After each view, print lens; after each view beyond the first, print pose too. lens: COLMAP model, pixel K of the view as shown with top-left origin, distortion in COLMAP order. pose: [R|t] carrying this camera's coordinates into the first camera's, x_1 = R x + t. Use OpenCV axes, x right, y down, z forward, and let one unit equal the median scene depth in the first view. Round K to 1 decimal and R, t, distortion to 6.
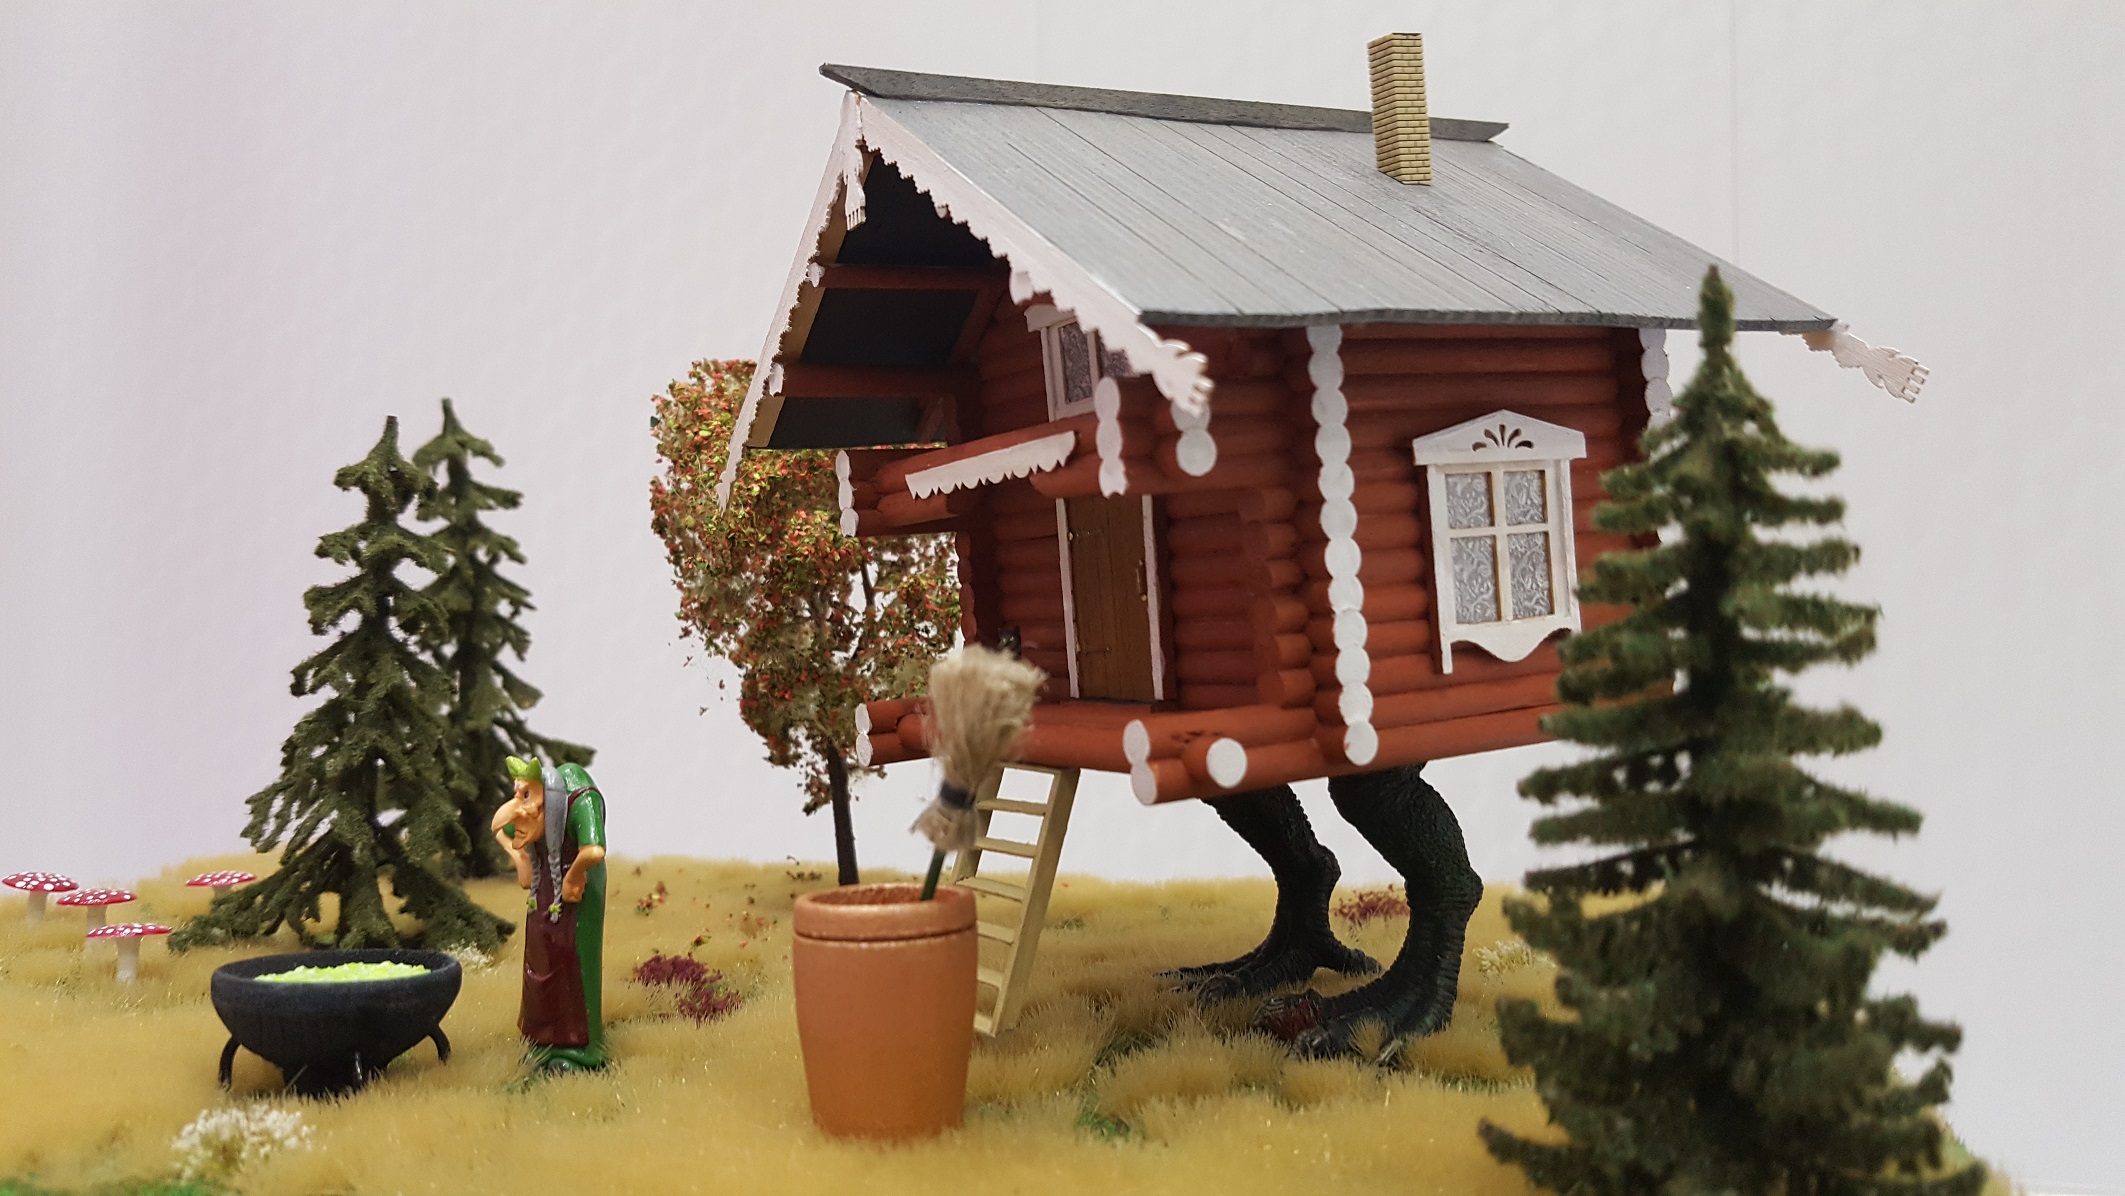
lens RADIAL K [[1668.4, 0, 1066.7], [0, 1668.4, 574.1], [0, 0, 1]] dist [0.052179, -0.127405]
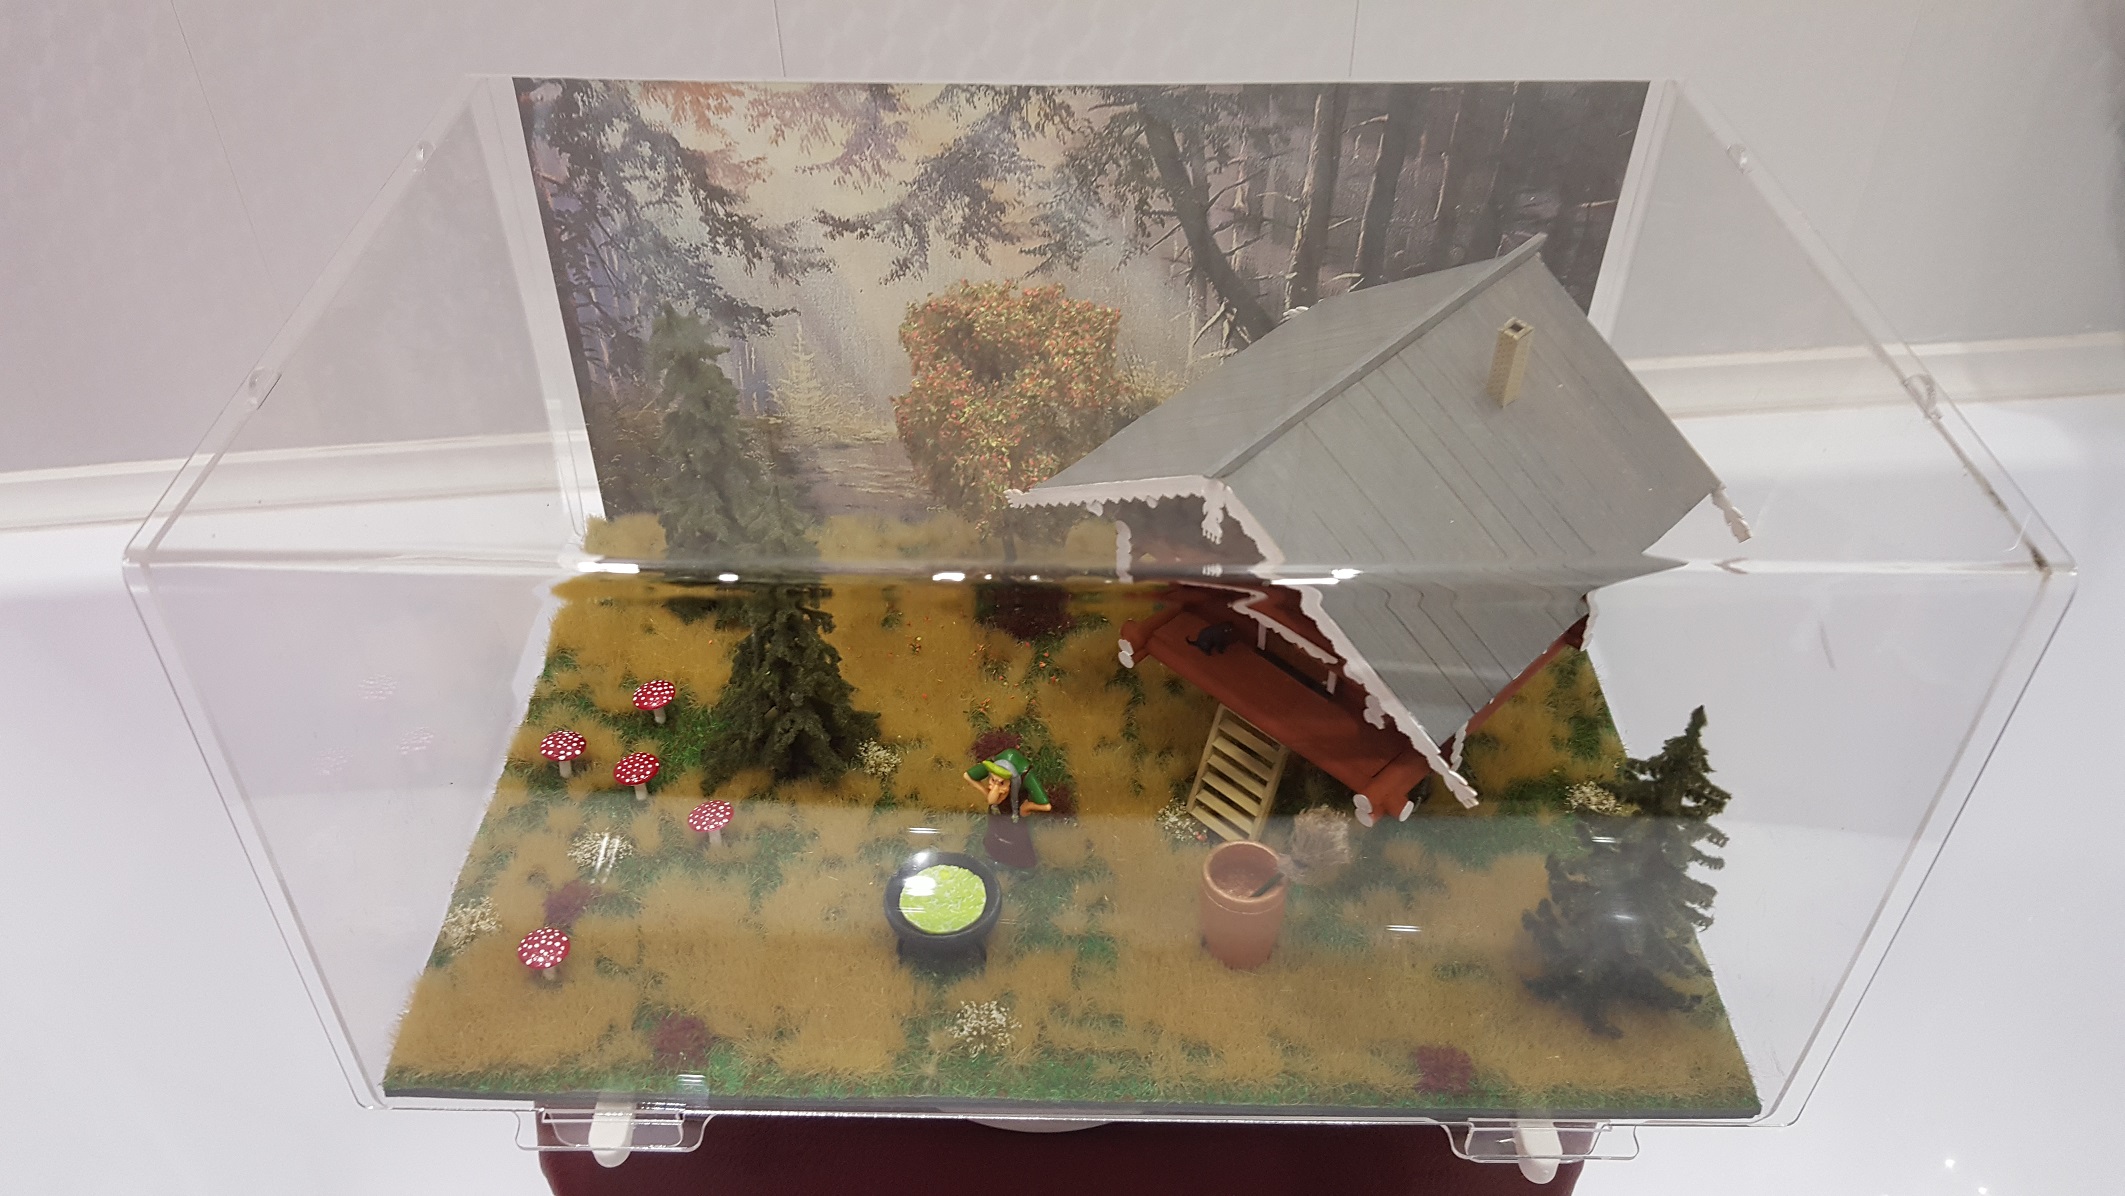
lens RADIAL K [[1668.4, 0, 1015.8], [0, 1668.4, 664.0], [0, 0, 1]] dist [0.052179, -0.127405]
pose [[0.974992, -0.146303, 0.167289, -0.625958], [-0.012797, 0.714537, 0.699480, -1.308771], [-0.221870, -0.684129, 0.694796, -0.211122]]
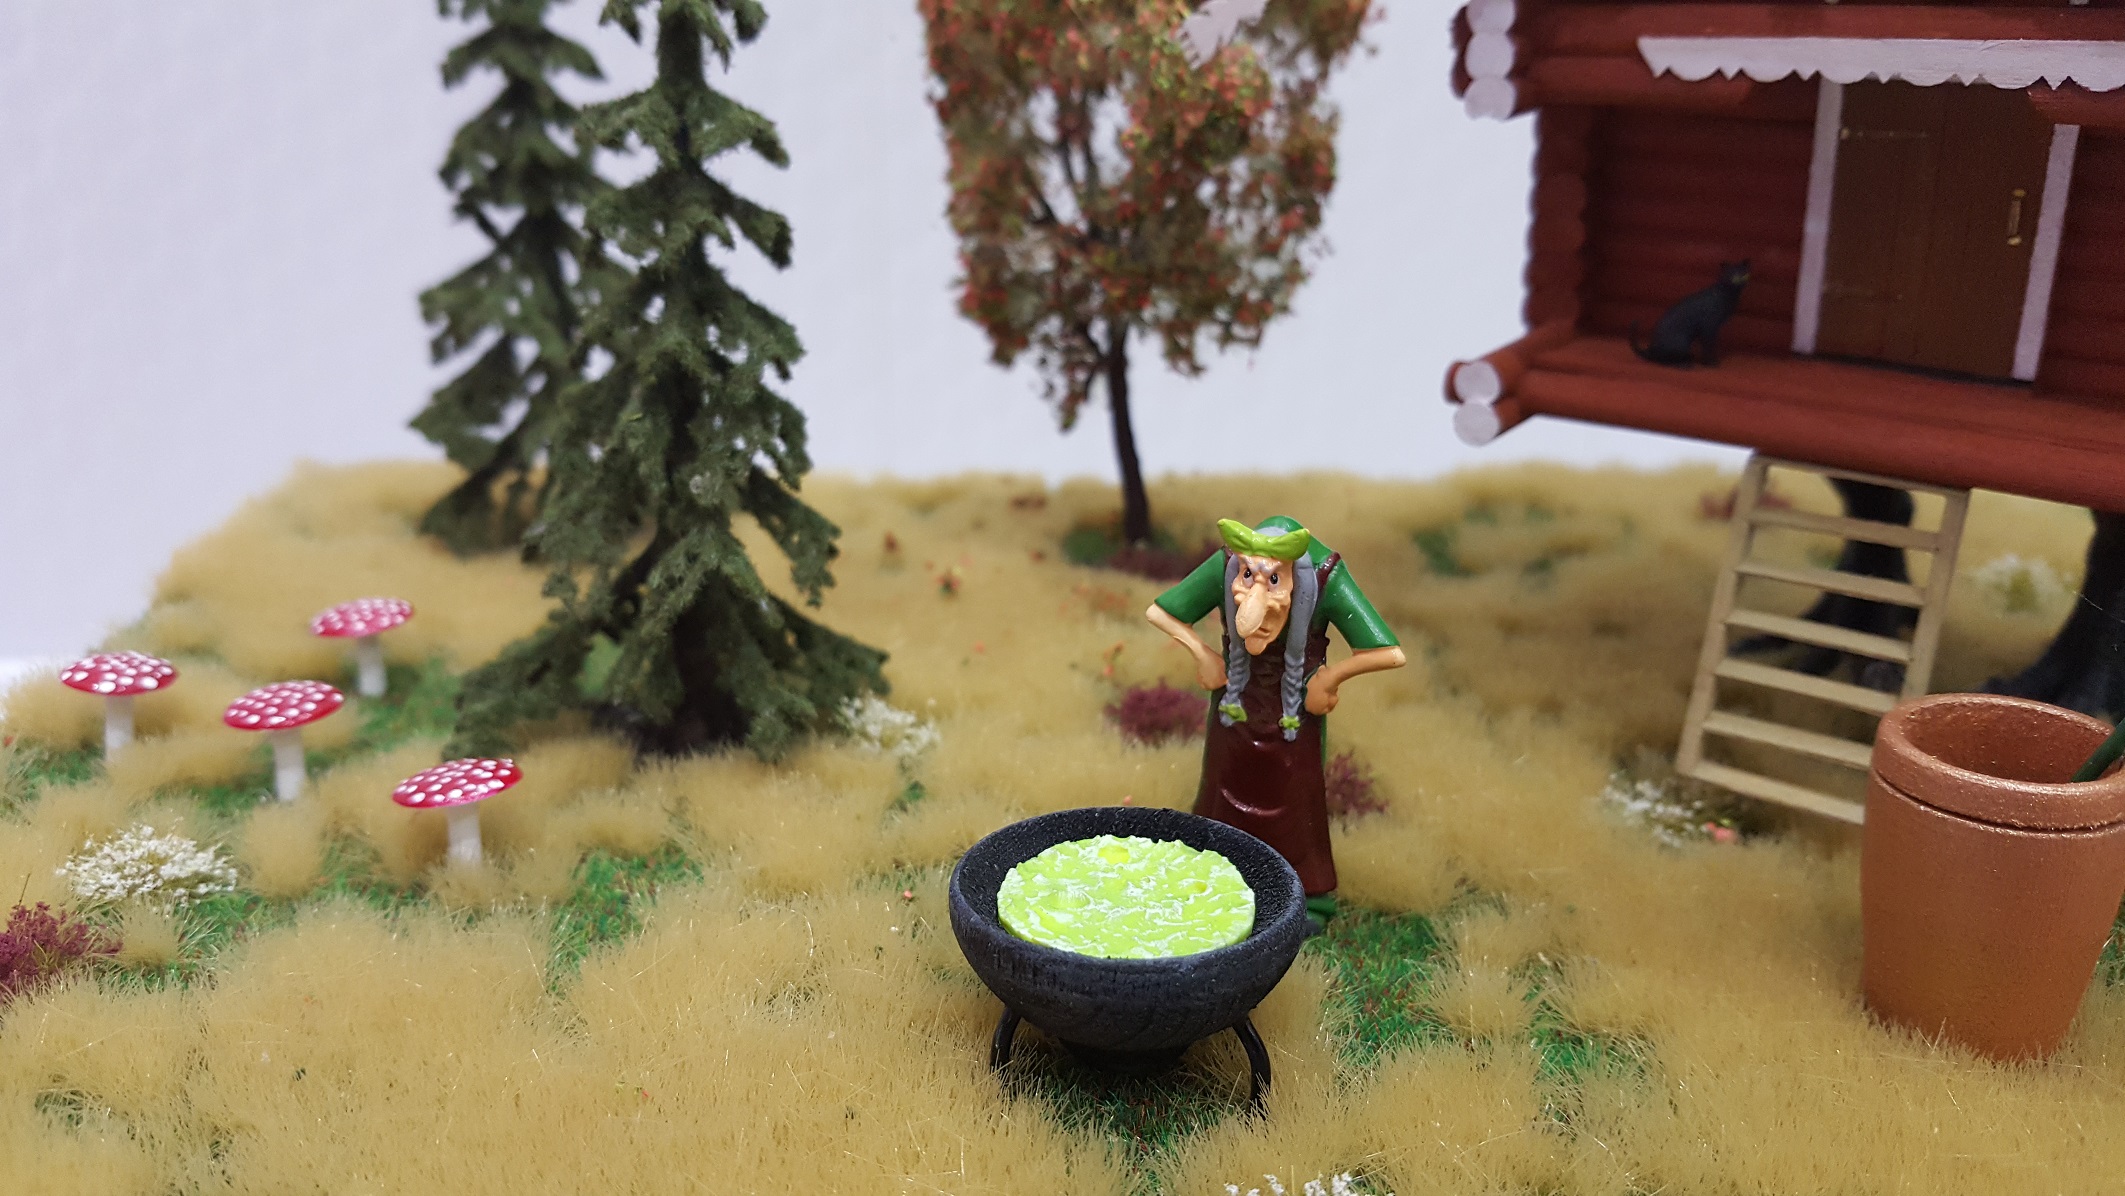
lens RADIAL K [[1668.4, 0, 1053.3], [0, 1668.4, 610.3], [0, 0, 1]] dist [0.052179, -0.127405]
pose [[0.953060, -0.100652, 0.285562, -0.621575], [-0.013182, 0.928443, 0.371242, -0.107092], [-0.302494, -0.357580, 0.883535, 0.450373]]
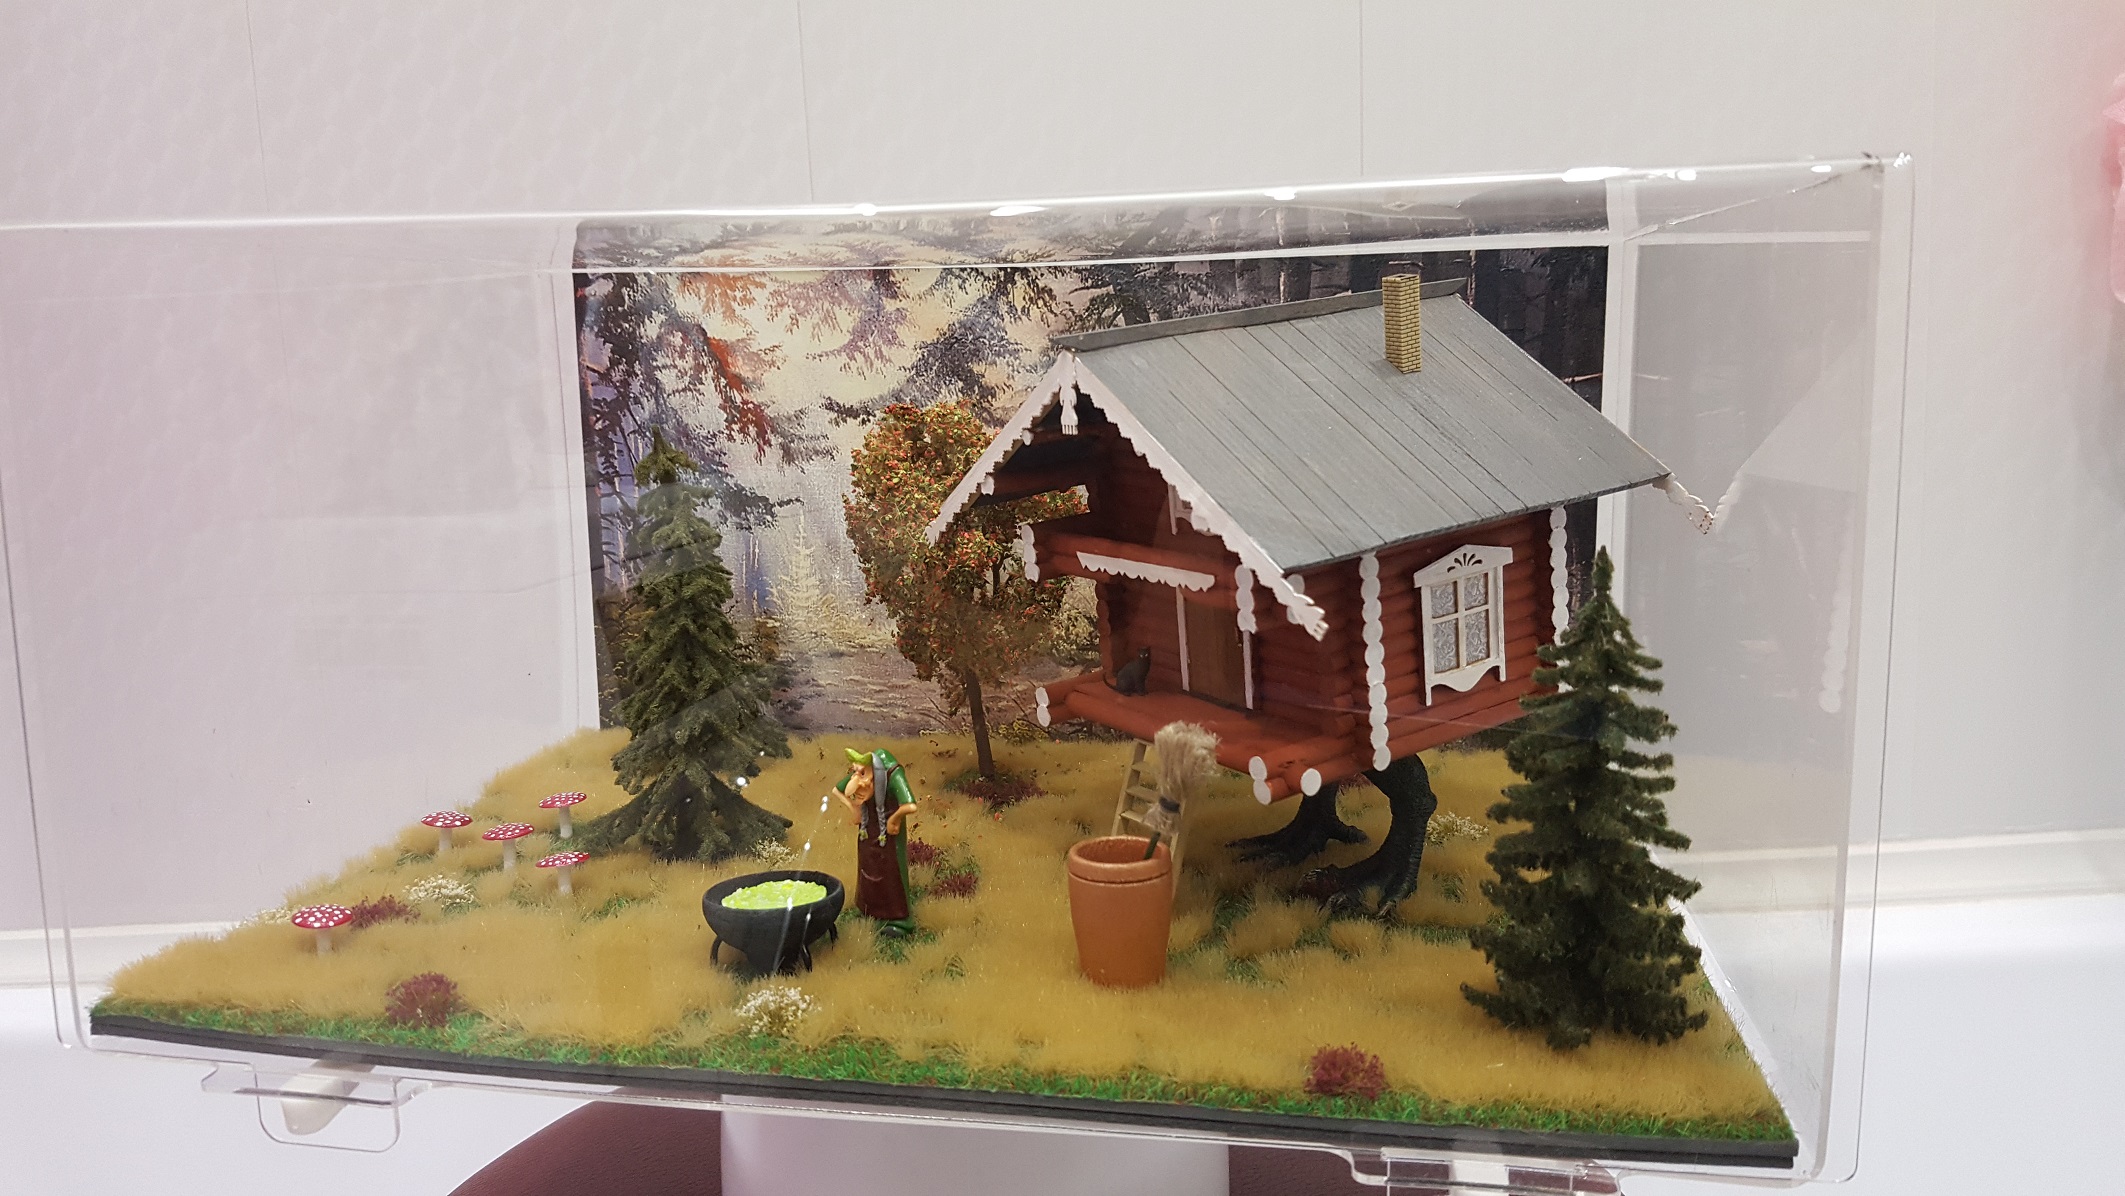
lens RADIAL K [[1668.4, 0, 1057.3], [0, 1668.4, 588.5], [0, 0, 1]] dist [0.052179, -0.127405]
pose [[0.998029, -0.021949, 0.058783, -0.238826], [0.009890, 0.980140, 0.198059, -0.385186], [-0.061962, -0.197087, 0.978426, -0.598051]]
